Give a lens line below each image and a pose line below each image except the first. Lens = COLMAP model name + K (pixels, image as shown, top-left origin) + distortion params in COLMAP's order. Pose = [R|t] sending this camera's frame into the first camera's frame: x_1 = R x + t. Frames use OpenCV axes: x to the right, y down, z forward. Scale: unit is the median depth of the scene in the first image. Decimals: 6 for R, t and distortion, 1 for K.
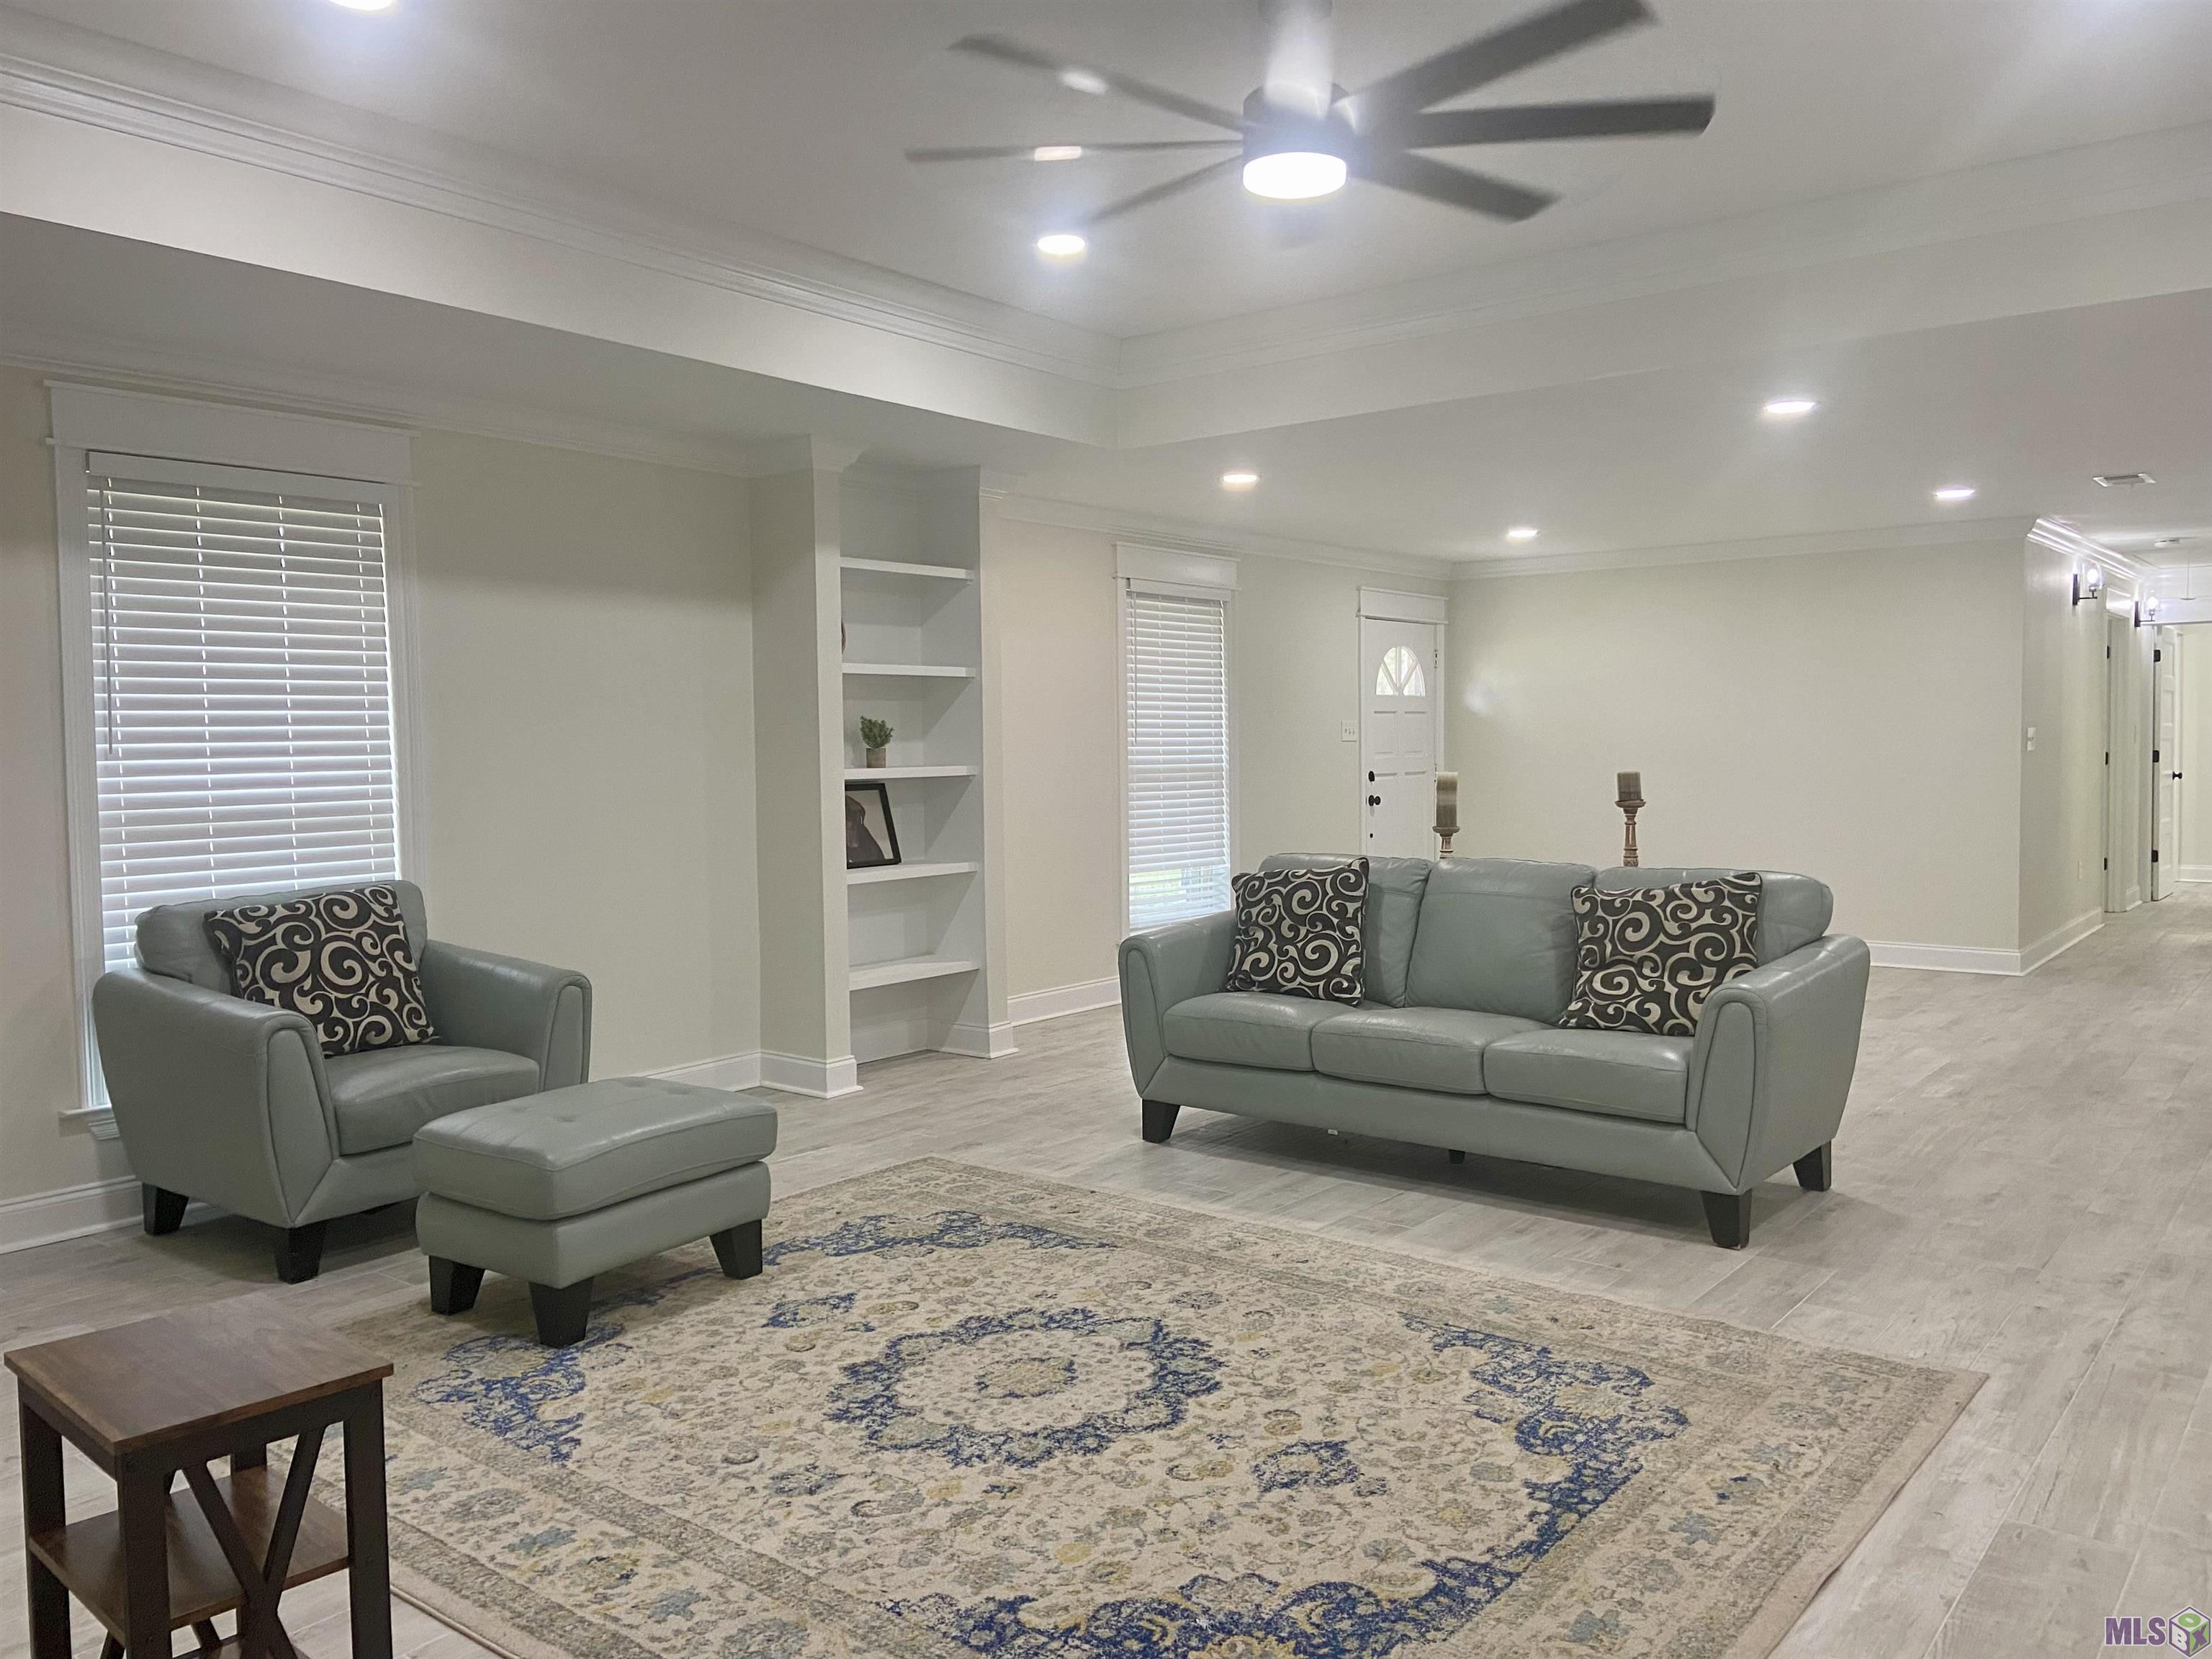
lens RADIAL K [[1669.0, 0, 1101.0], [0, 1669.0, 823.3], [0, 0, 1]] dist [0.098666, -0.087479]
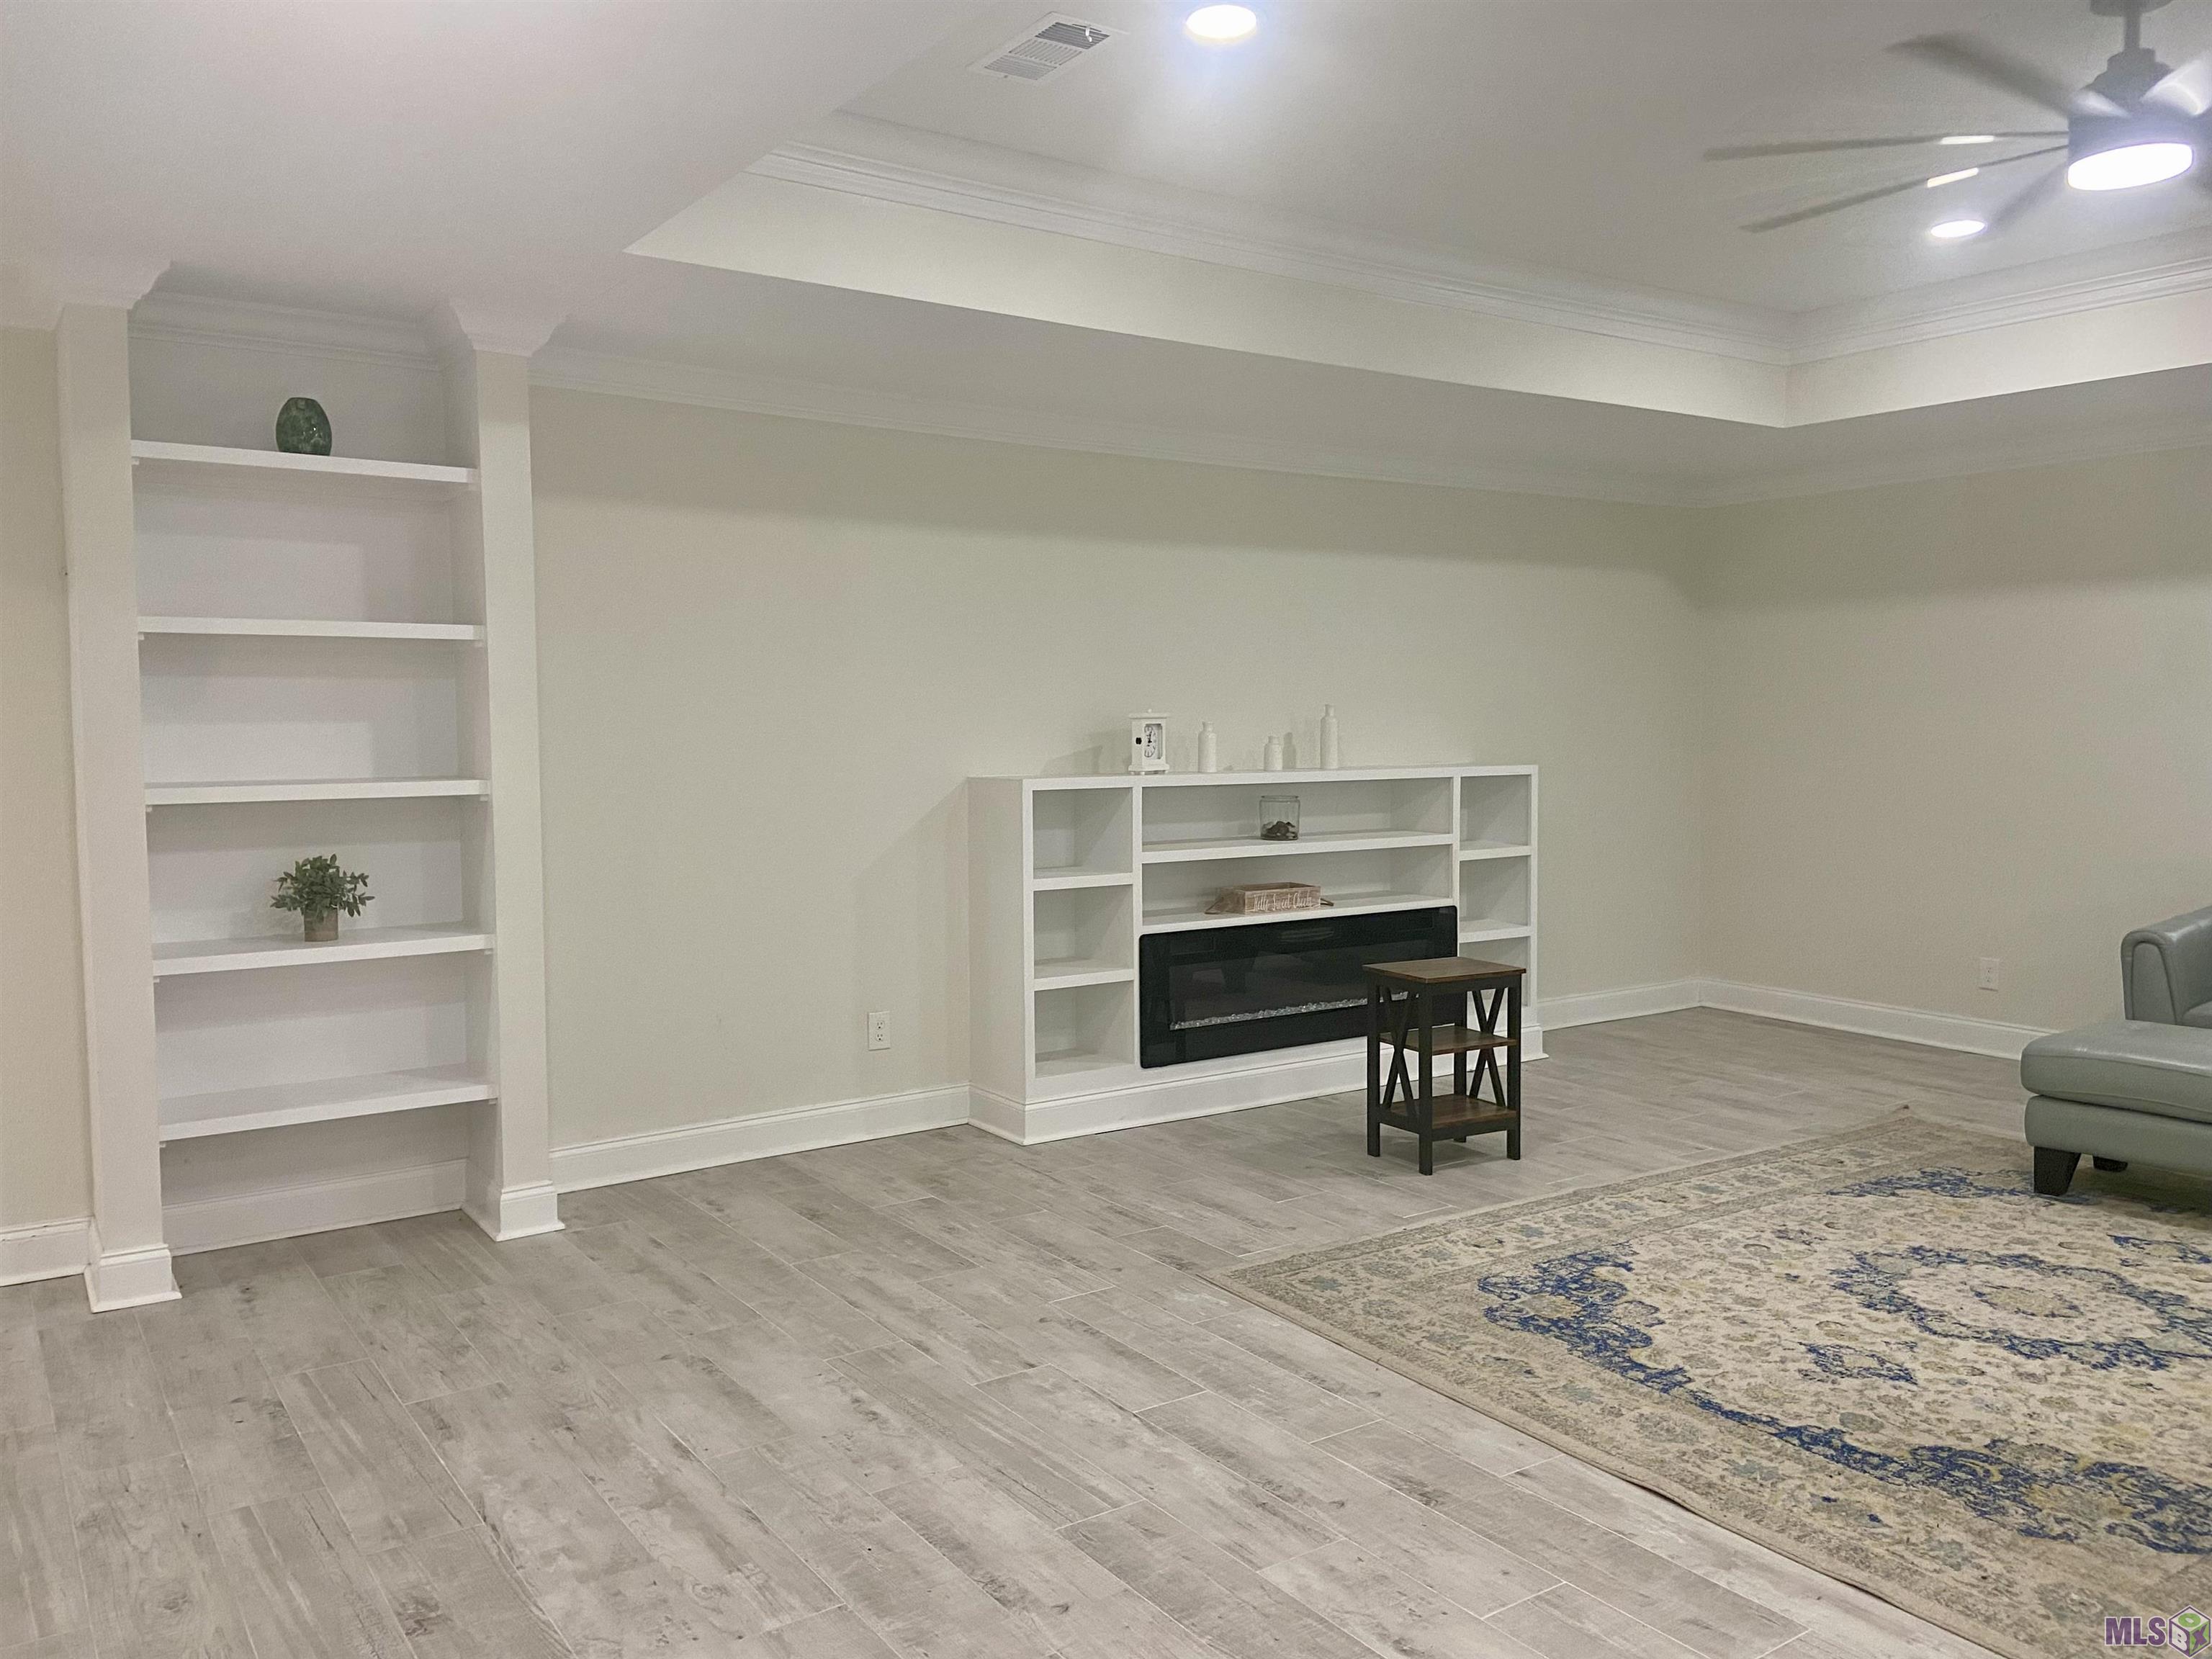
lens RADIAL K [[1669.0, 0, 1111.7], [0, 1669.0, 824.7], [0, 0, 1]] dist [0.098666, -0.087479]
pose [[-0.285875, 0.076324, -0.955223, 1.321677], [-0.041722, 0.994886, 0.091980, -0.076358], [0.957358, 0.066148, -0.281229, 0.784147]]
